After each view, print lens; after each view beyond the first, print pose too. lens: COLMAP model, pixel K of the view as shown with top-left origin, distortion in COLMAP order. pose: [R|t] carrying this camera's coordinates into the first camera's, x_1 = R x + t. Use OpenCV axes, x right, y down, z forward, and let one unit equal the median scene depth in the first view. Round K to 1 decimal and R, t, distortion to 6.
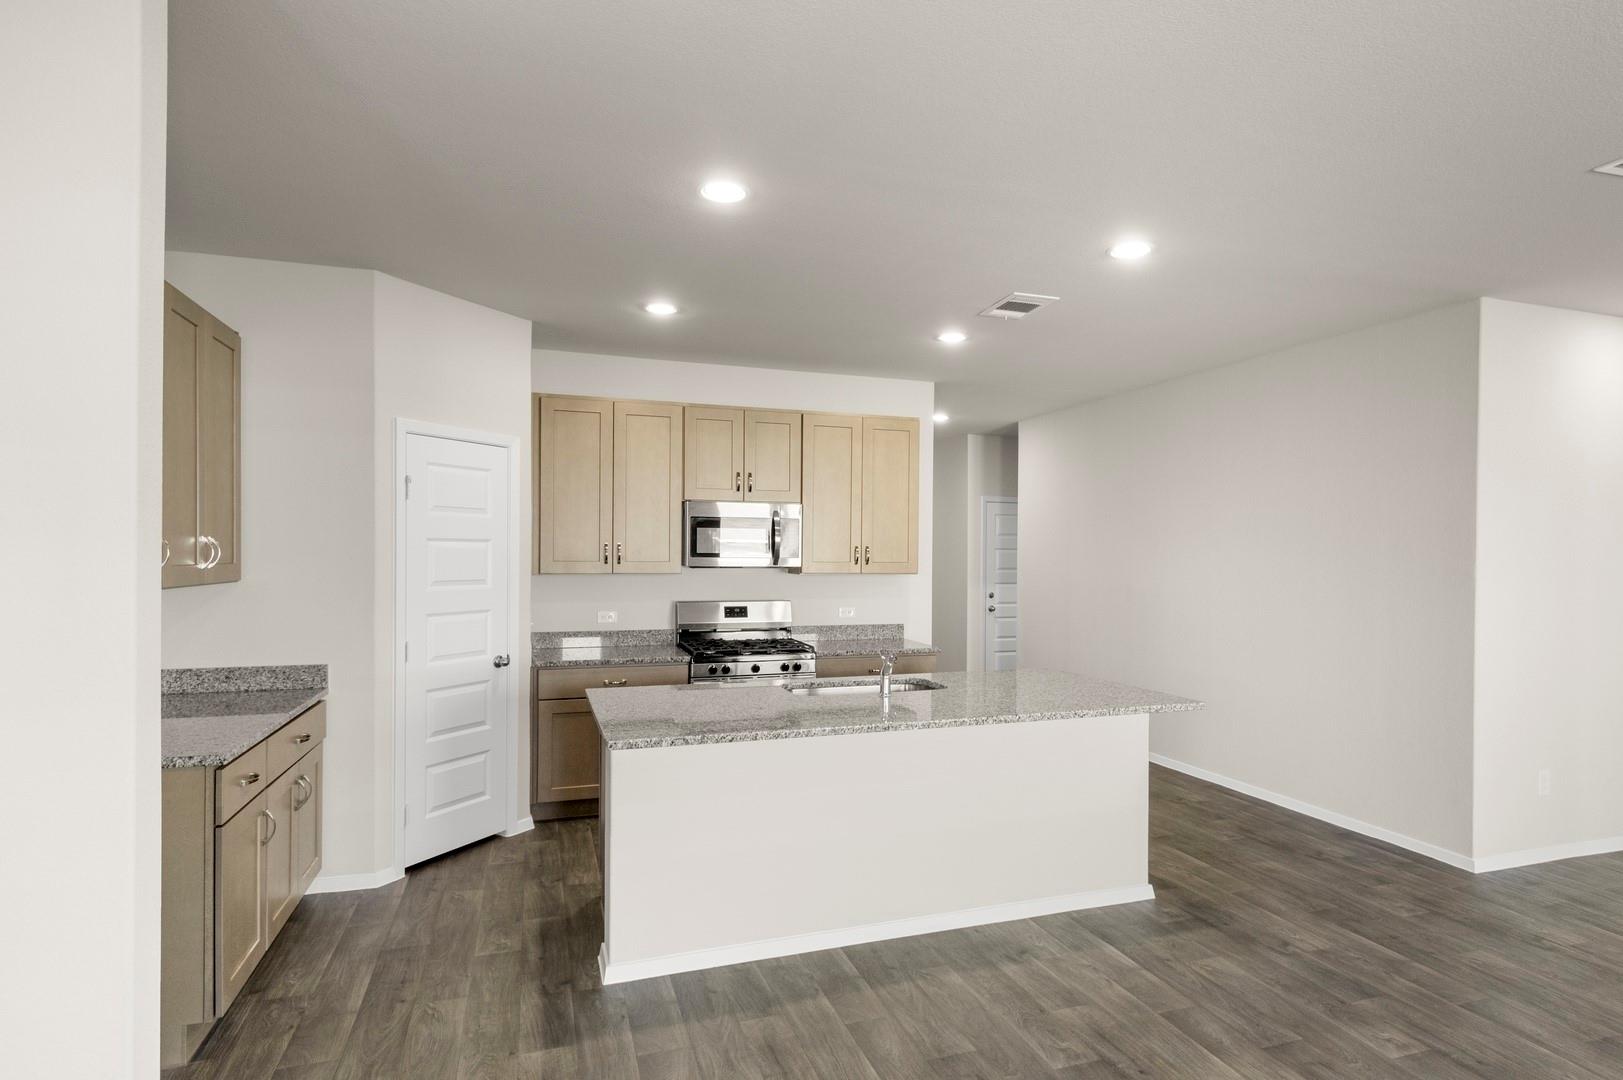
lens RADIAL K [[861.8, 0, 837.2], [0, 861.8, 557.5], [0, 0, 1]] dist [0.007429, -0.001818]
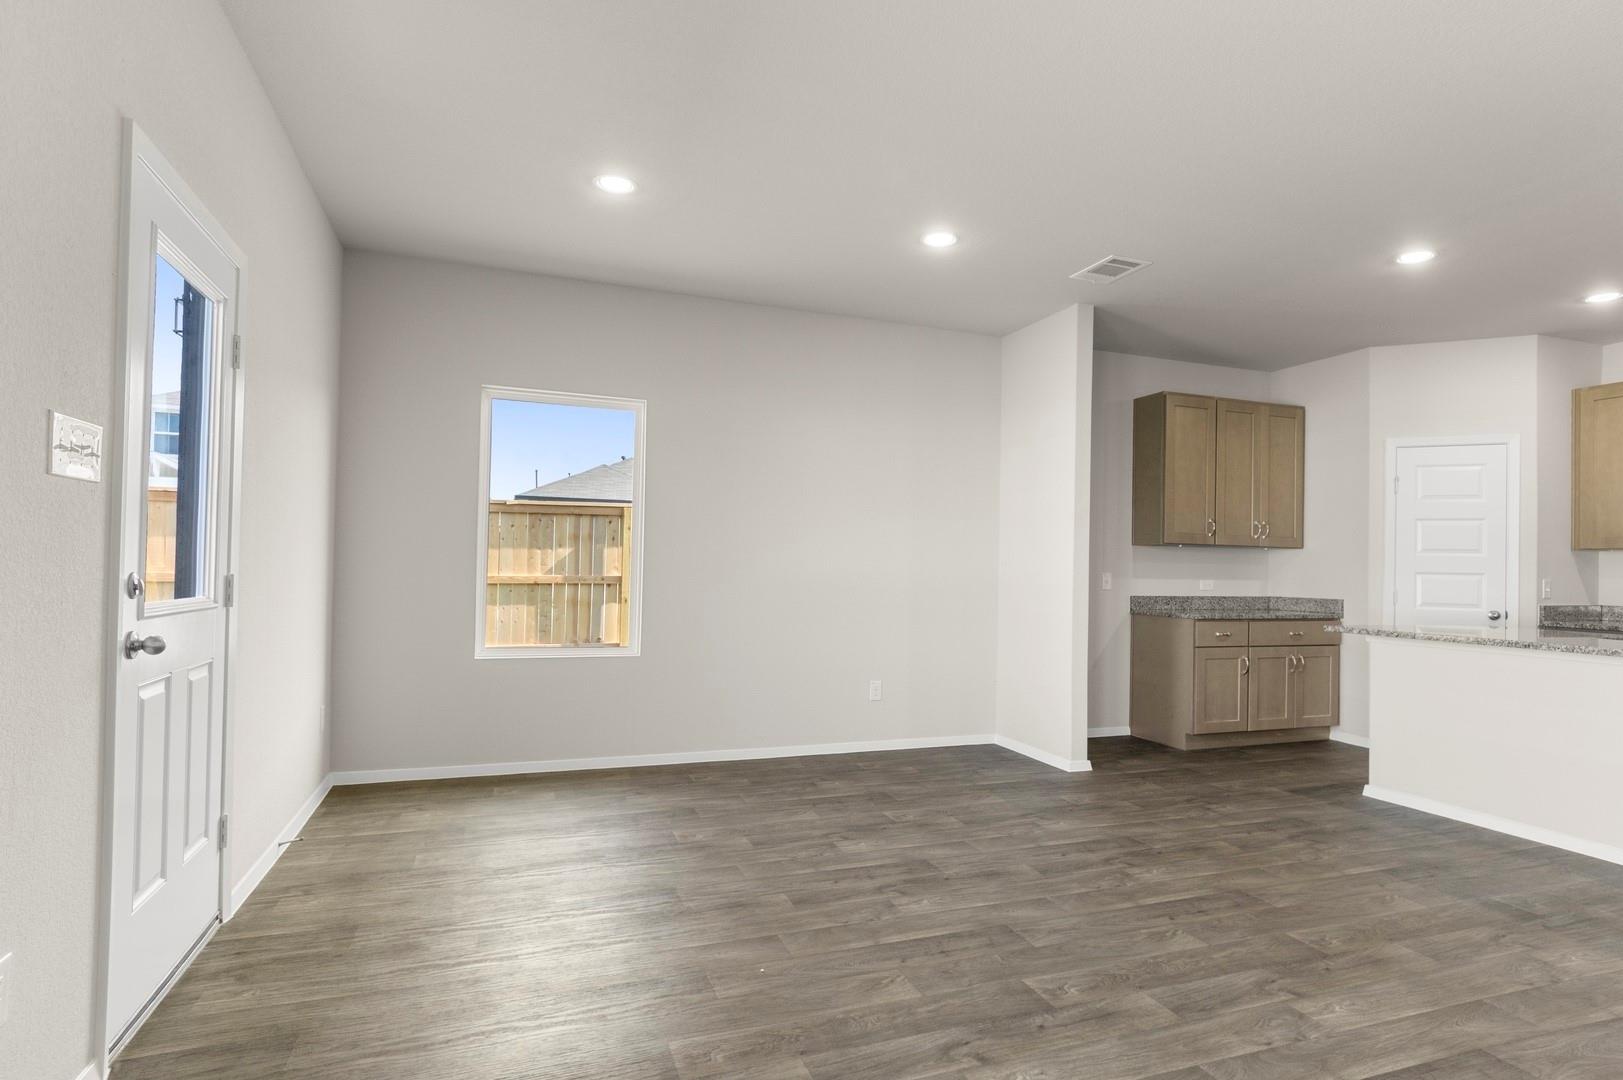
lens RADIAL K [[857.3, 0, 835.5], [0, 857.3, 559.2], [0, 0, 1]] dist [0.003557, 0.000116]
pose [[0.027790, -0.016856, -0.999472, 0.868576], [-0.023375, 0.999573, -0.017508, 0.086566], [0.999340, 0.023849, 0.027384, 0.006817]]
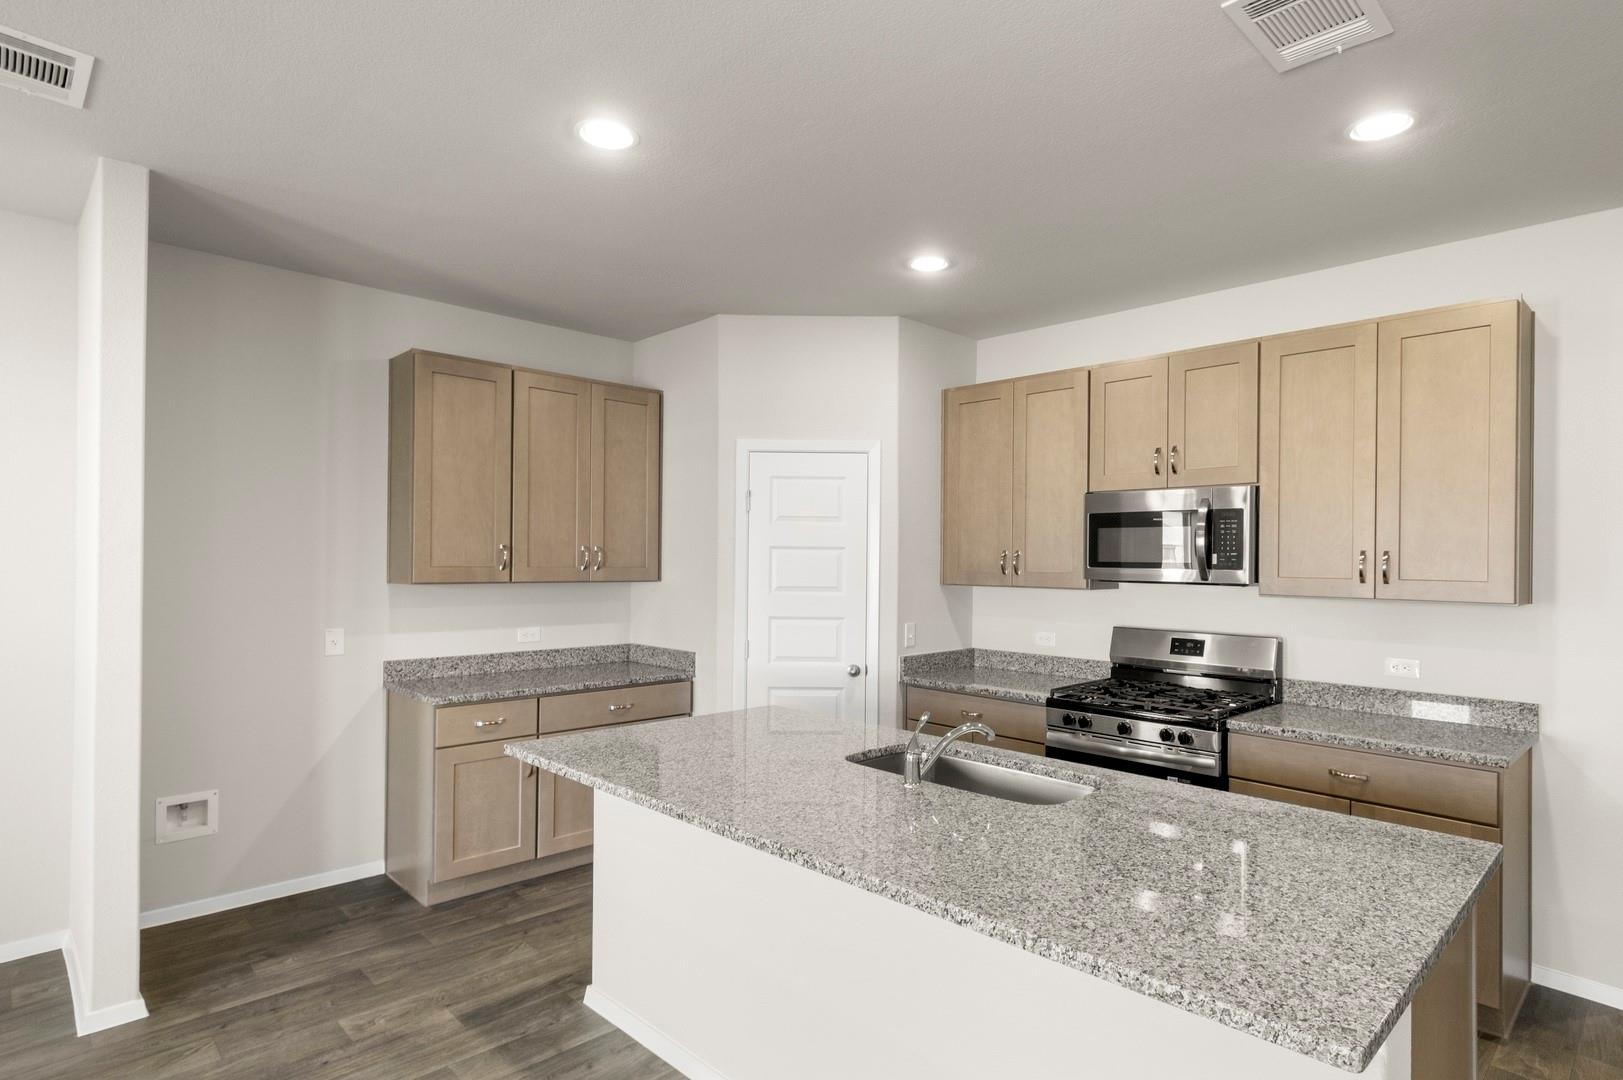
lens RADIAL K [[861.8, 0, 837.2], [0, 861.8, 557.5], [0, 0, 1]] dist [0.007429, -0.001818]
pose [[0.429465, -0.004941, -0.903070, 0.510988], [-0.011953, 0.999866, -0.011155, 0.002437], [0.903004, 0.015585, 0.429349, 0.583072]]
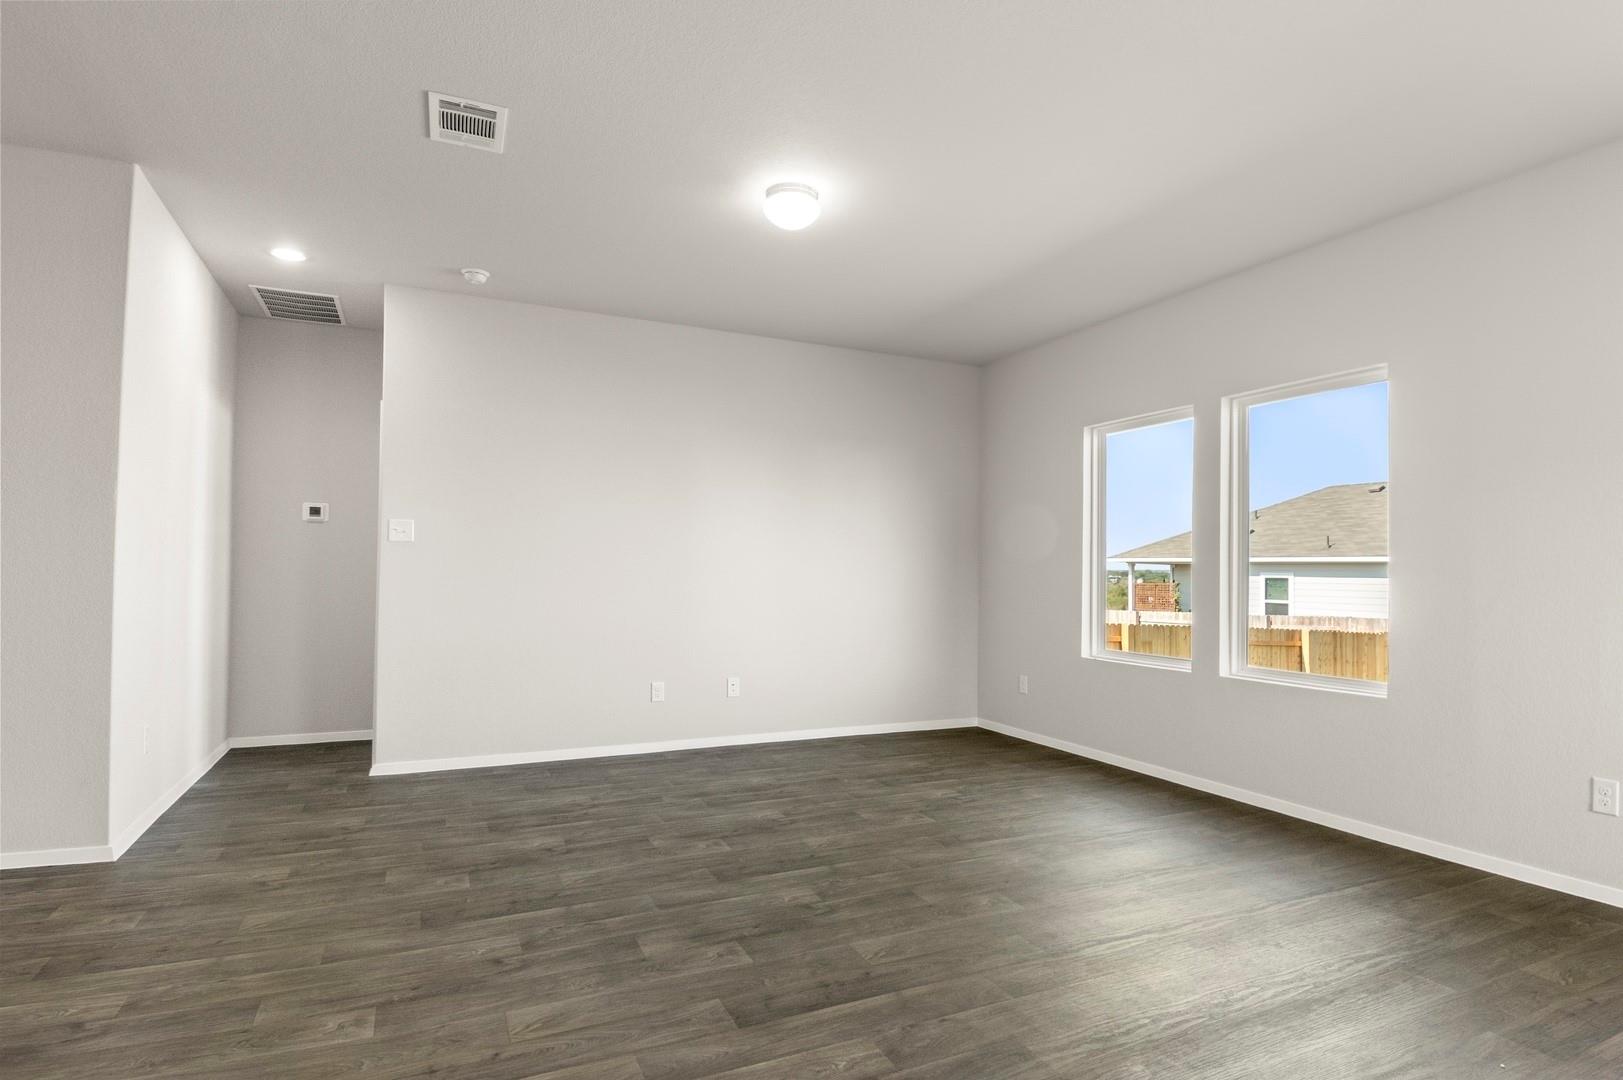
lens RADIAL K [[860.9, 0, 837.0], [0, 860.9, 555.6], [0, 0, 1]] dist [0.030156, -0.041793]
pose [[-0.108422, 0.009948, 0.994055, -0.135967], [-0.007776, 0.999911, -0.010855, 0.077302], [-0.994075, -0.008907, -0.108335, 0.397922]]
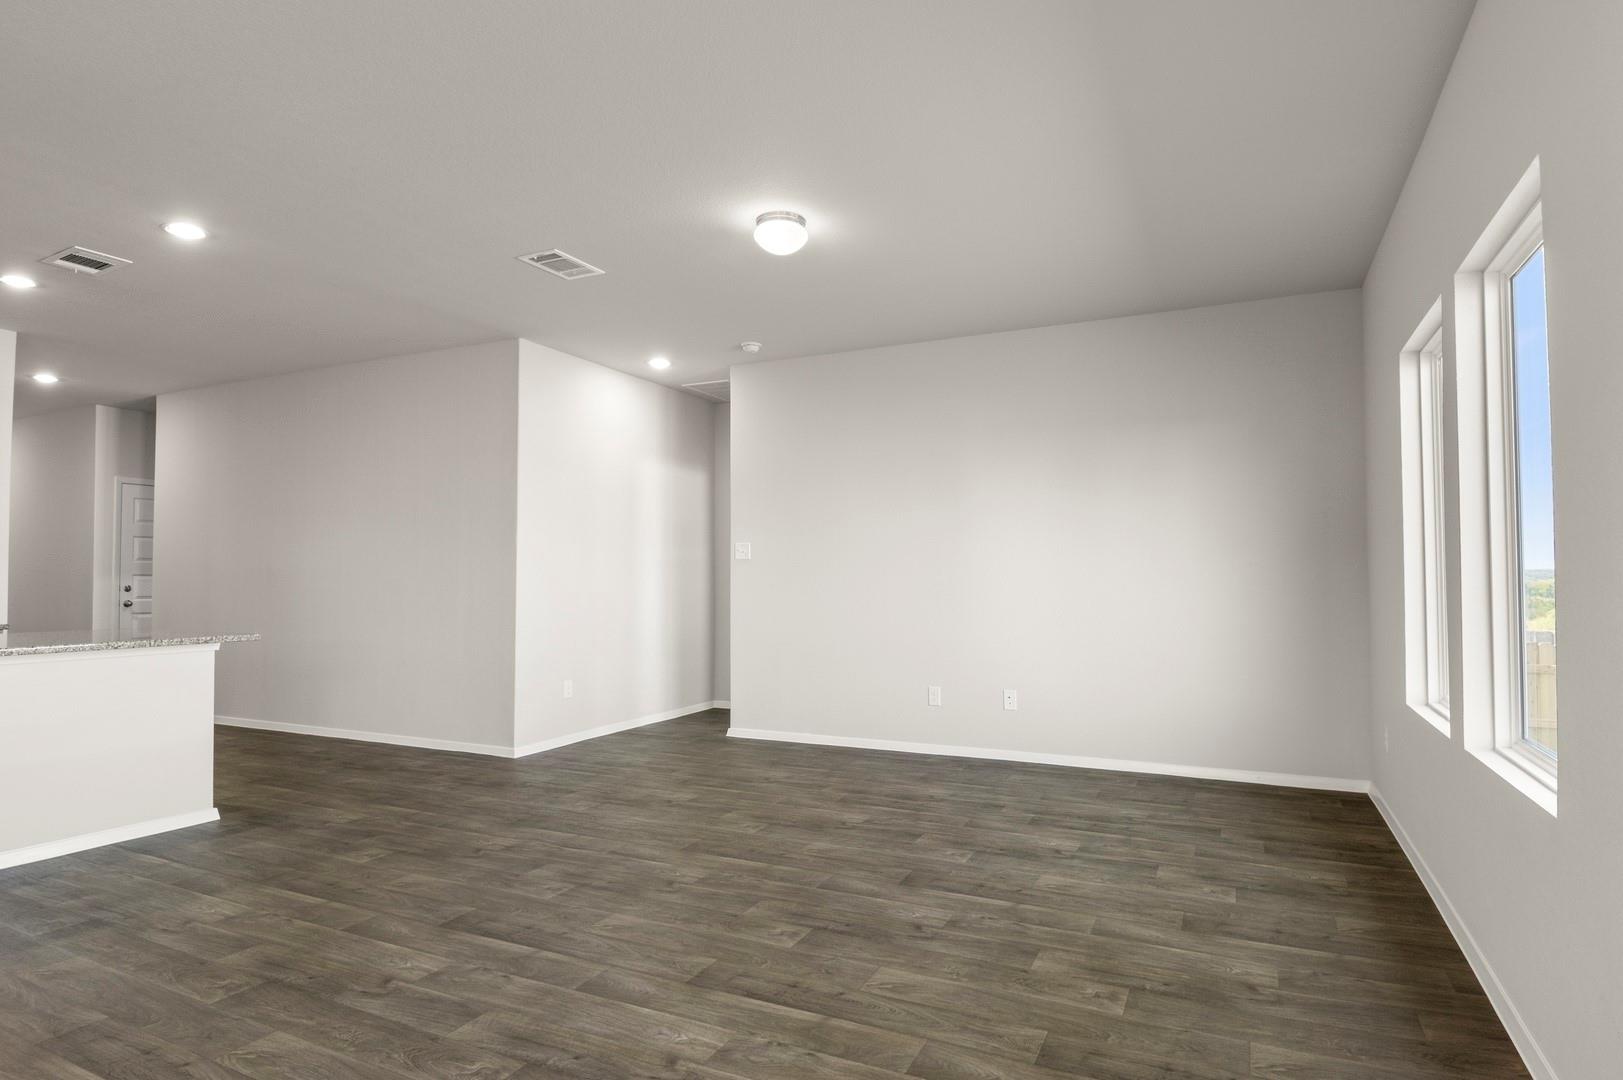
lens RADIAL K [[860.9, 0, 837.0], [0, 860.9, 555.6], [0, 0, 1]] dist [0.030156, -0.041793]
pose [[0.697872, 0.010202, 0.716150, 0.109929], [0.010180, 0.999656, -0.024161, 0.081274], [-0.716151, 0.024152, 0.697528, -0.303381]]
